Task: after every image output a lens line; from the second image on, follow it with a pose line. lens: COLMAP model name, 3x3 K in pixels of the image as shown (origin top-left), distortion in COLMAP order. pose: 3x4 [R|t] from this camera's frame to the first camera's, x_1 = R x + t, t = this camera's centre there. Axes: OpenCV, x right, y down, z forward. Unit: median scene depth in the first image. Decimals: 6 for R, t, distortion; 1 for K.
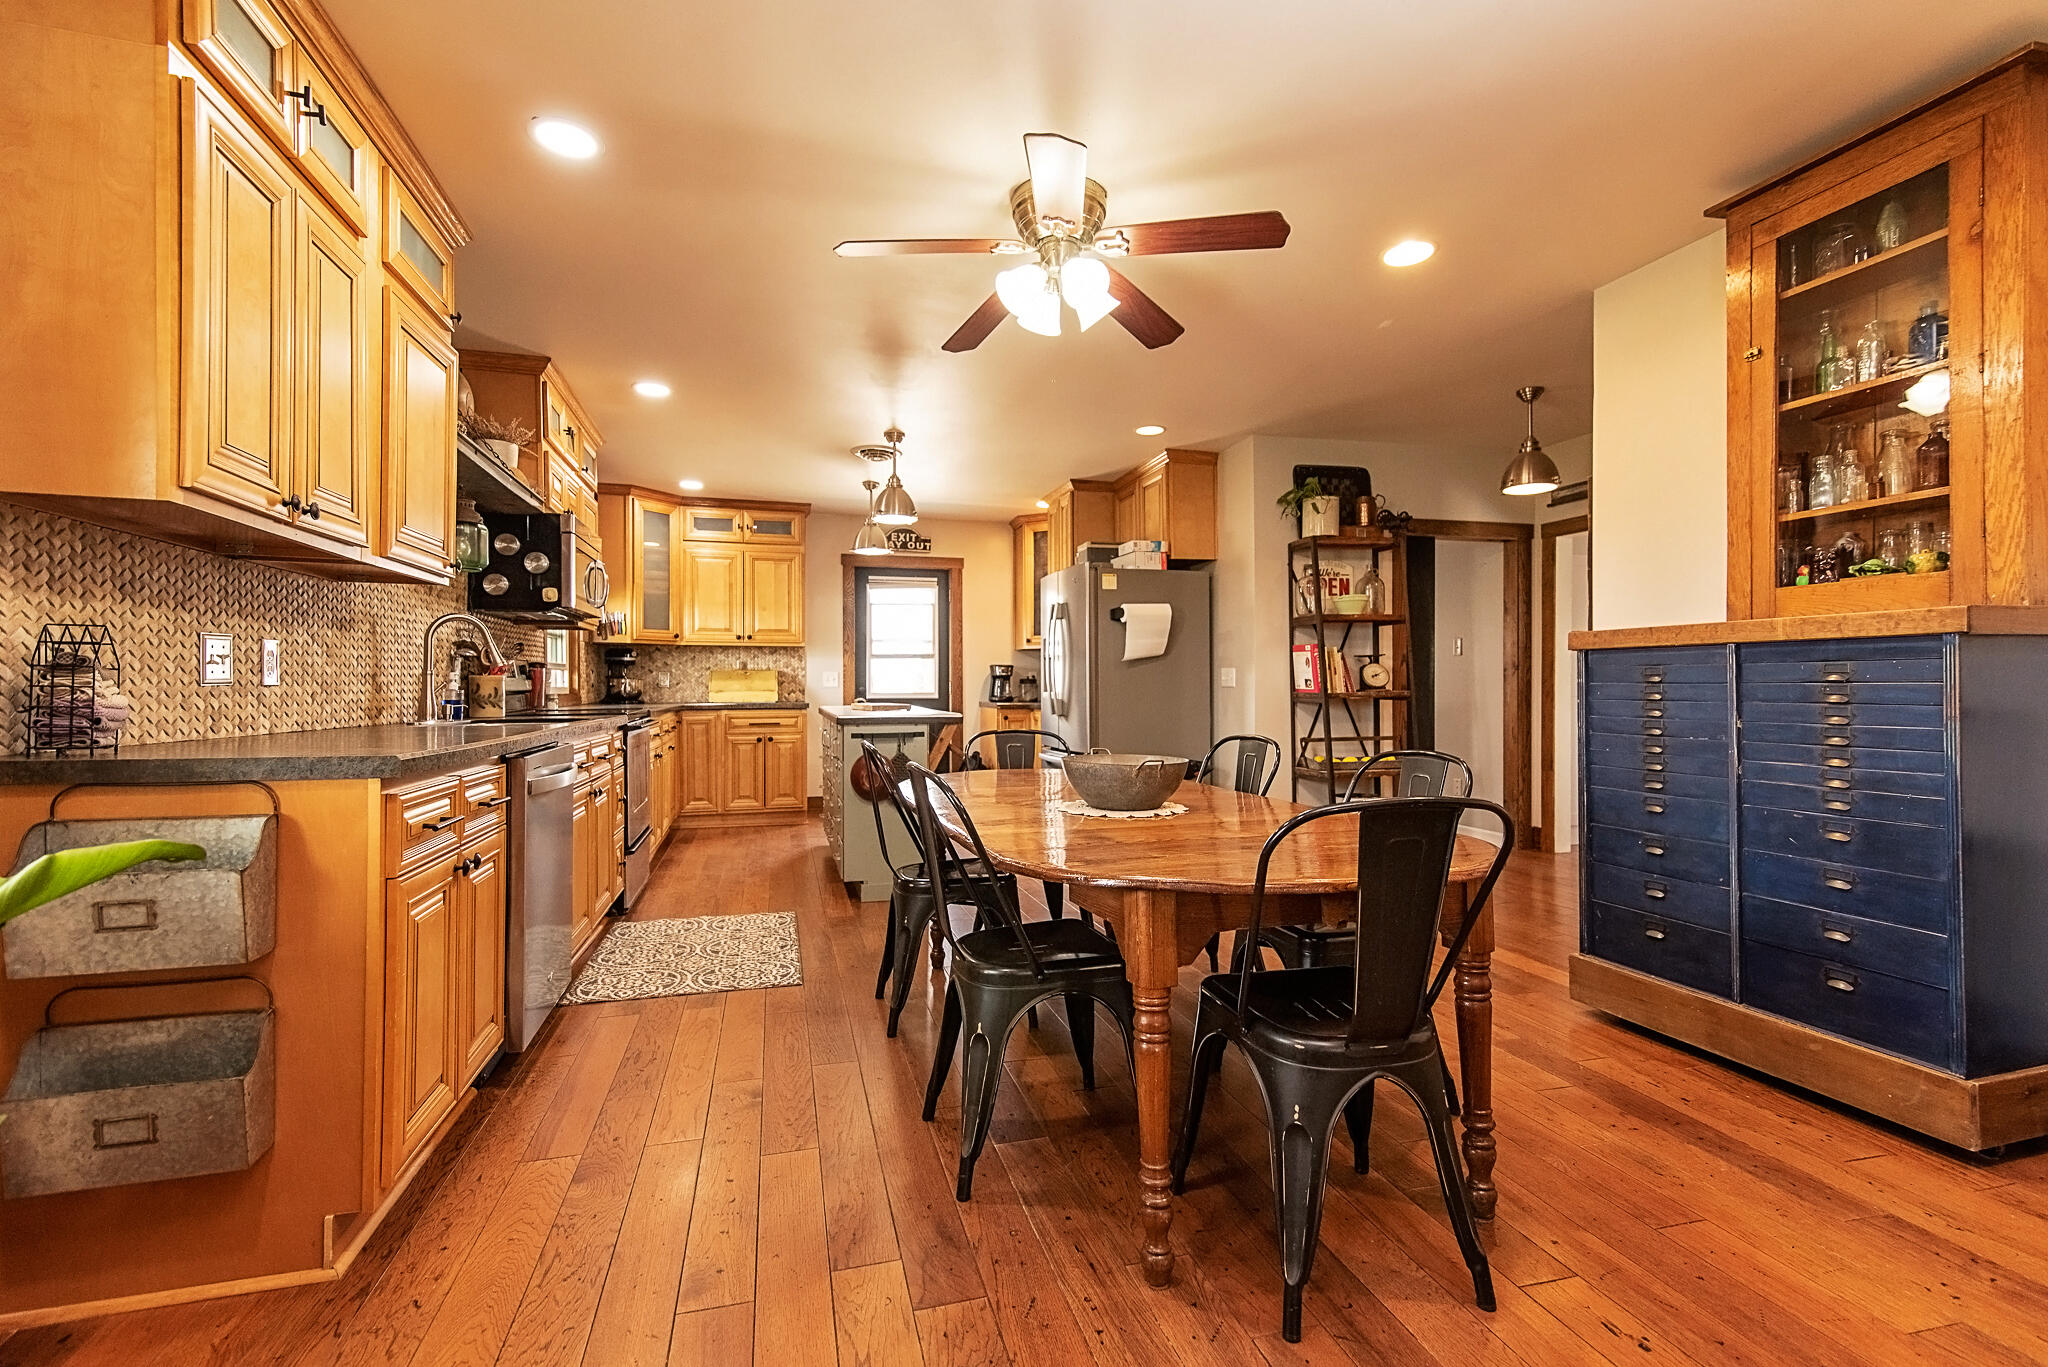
lens RADIAL K [[932.1, 0, 1028.5], [0, 932.1, 680.8], [0, 0, 1]] dist [0.025333, -0.001753]
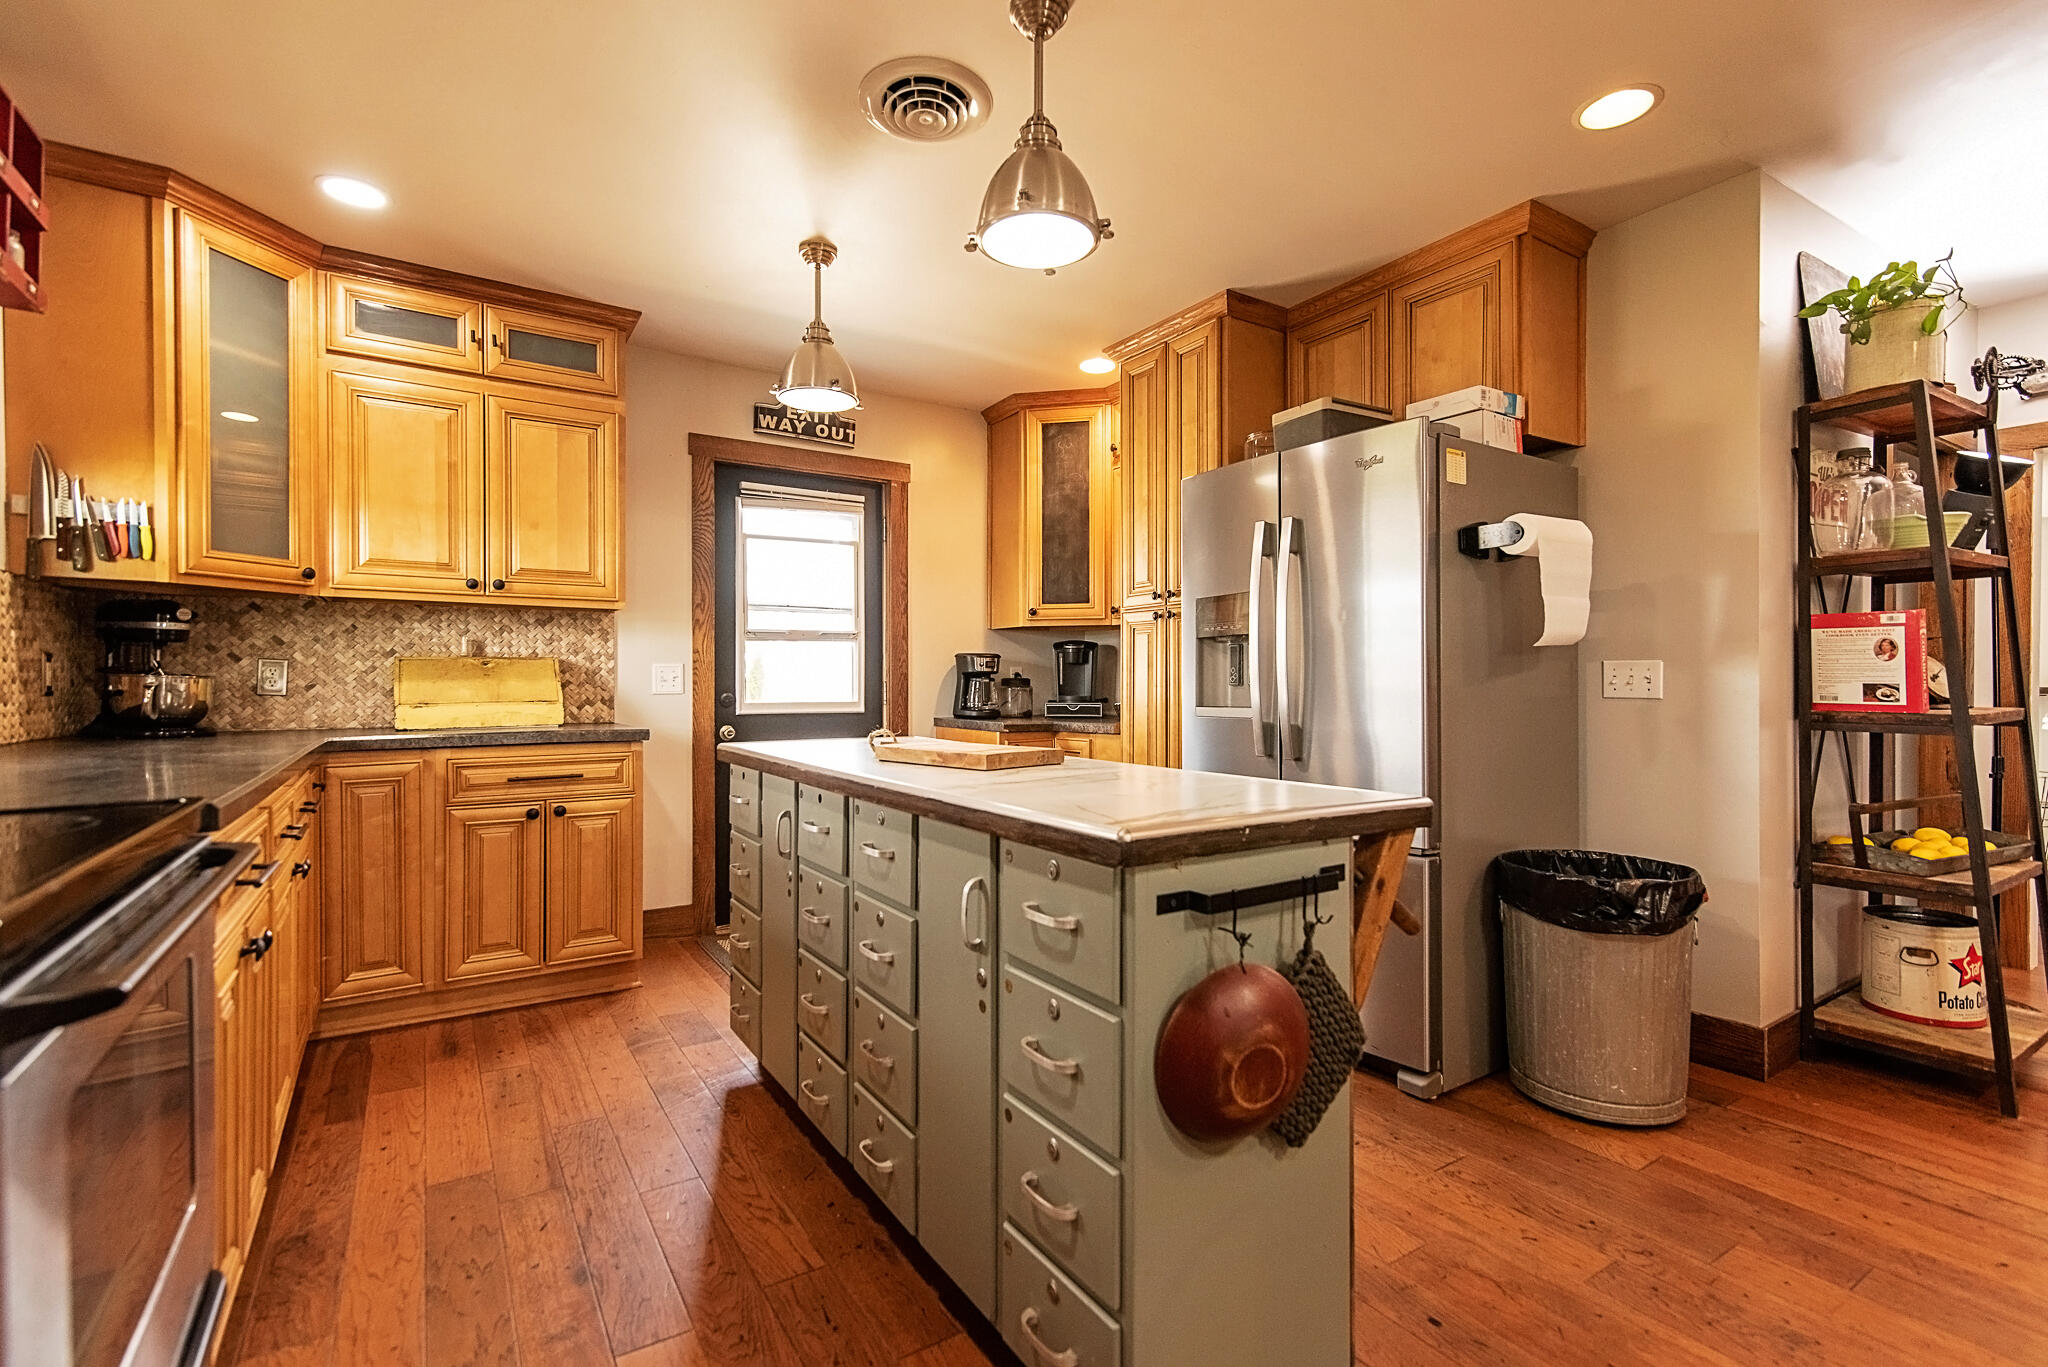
lens RADIAL K [[932.1, 0, 1018.3], [0, 932.1, 681.0], [0, 0, 1]] dist [0.025333, -0.001753]
pose [[0.954889, 0.003291, 0.296944, -0.194006], [-0.004261, 0.999987, 0.002622, -0.002191], [-0.296932, -0.003769, 0.954891, 0.489800]]
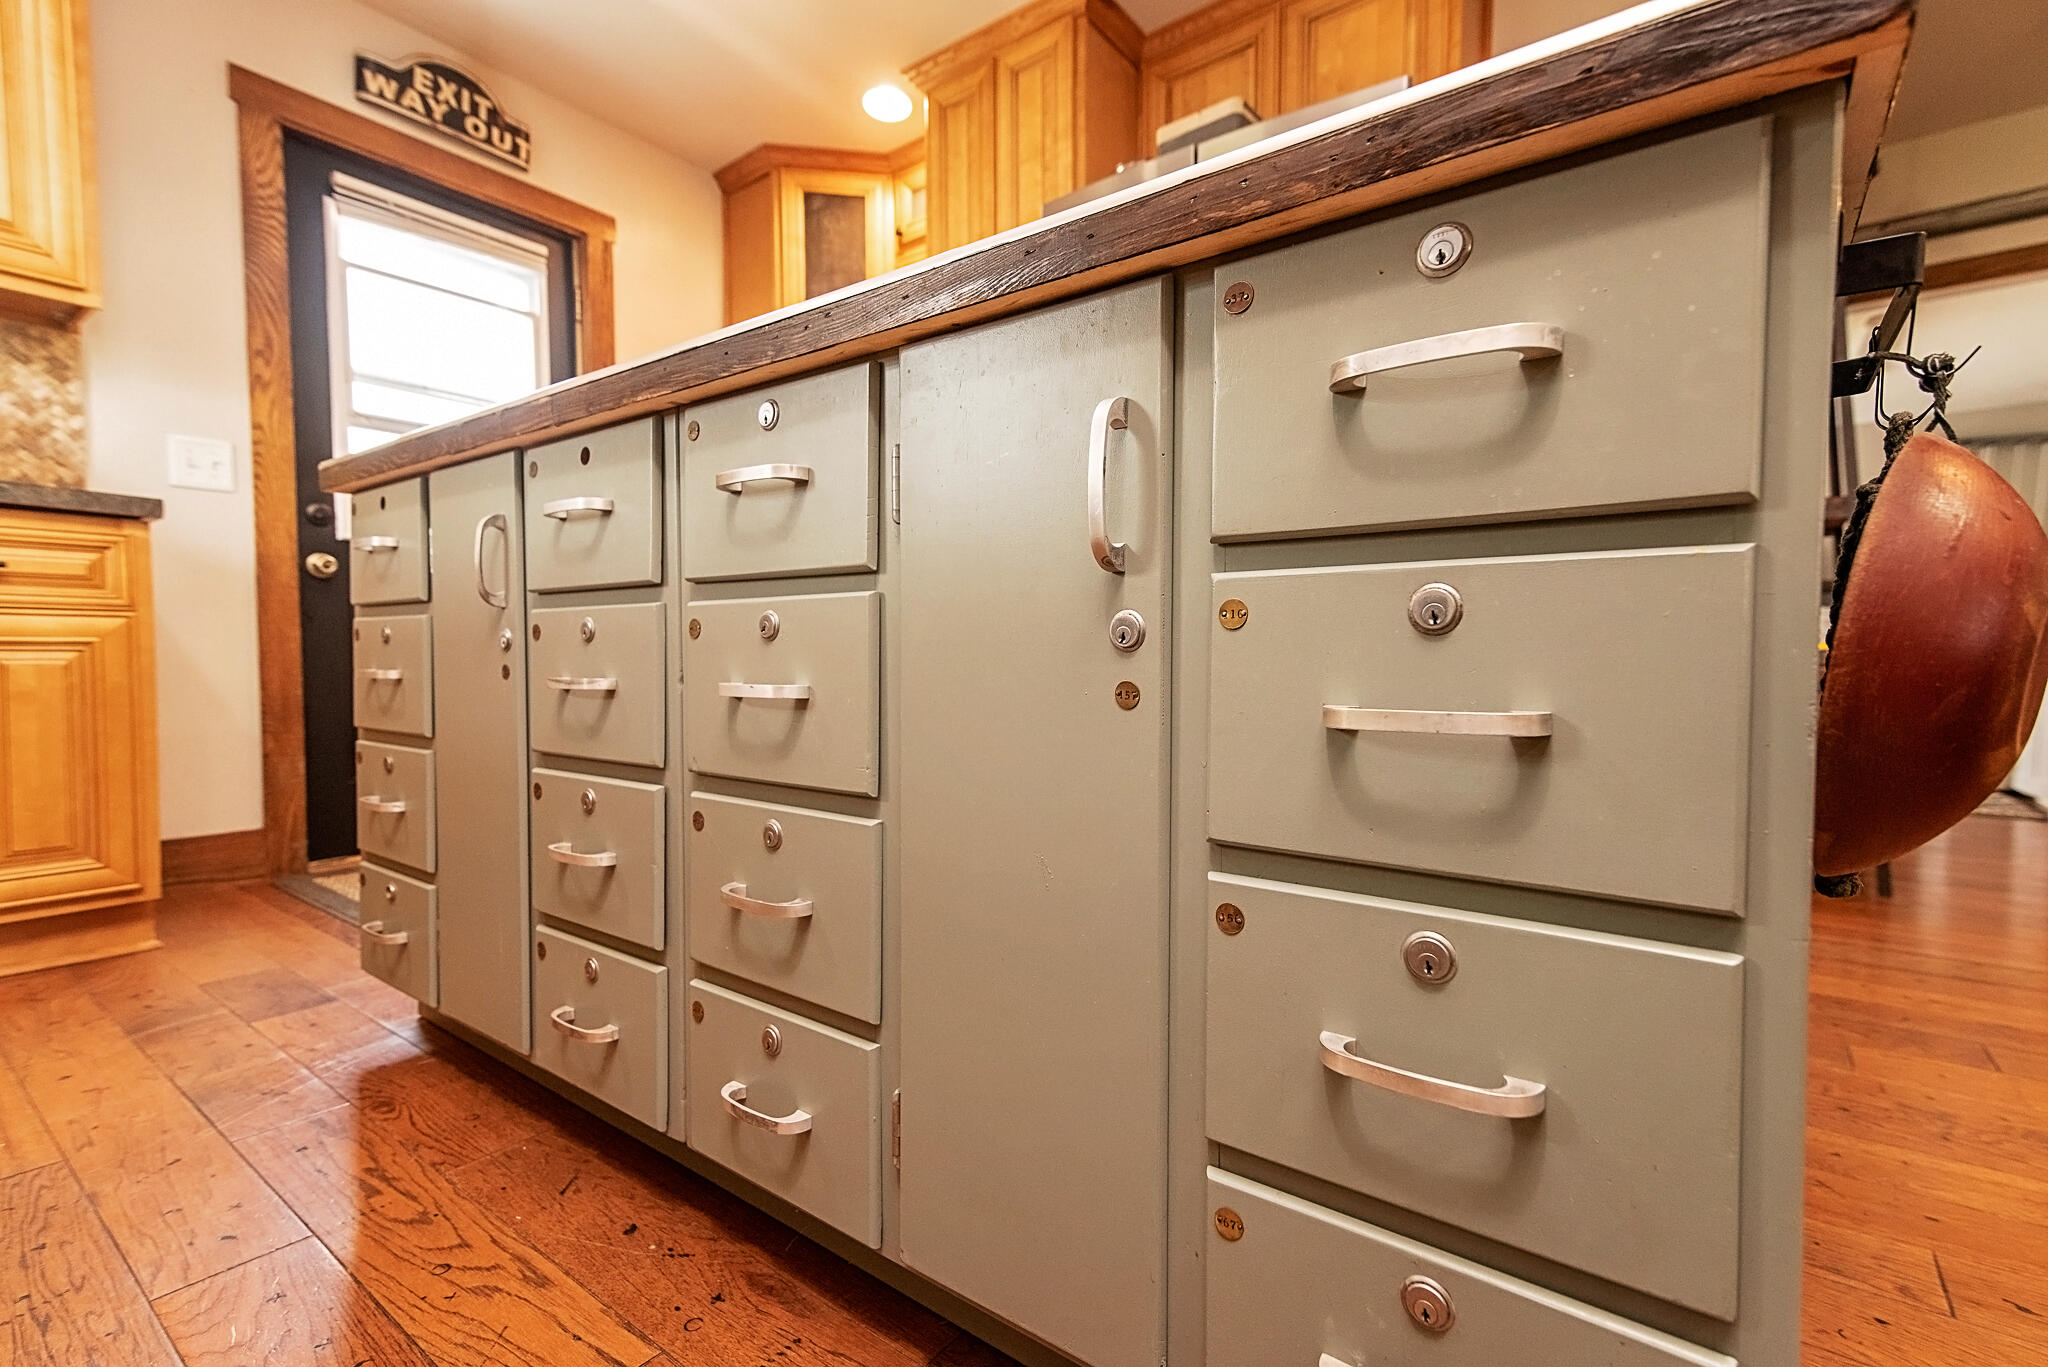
lens RADIAL K [[932.1, 0, 1026.8], [0, 932.1, 686.4], [0, 0, 1]] dist [0.025333, -0.001753]
pose [[0.792194, -0.016181, 0.610055, -0.201981], [-0.006685, 0.999358, 0.035189, 0.064449], [-0.610233, -0.031954, 0.791577, 0.620929]]
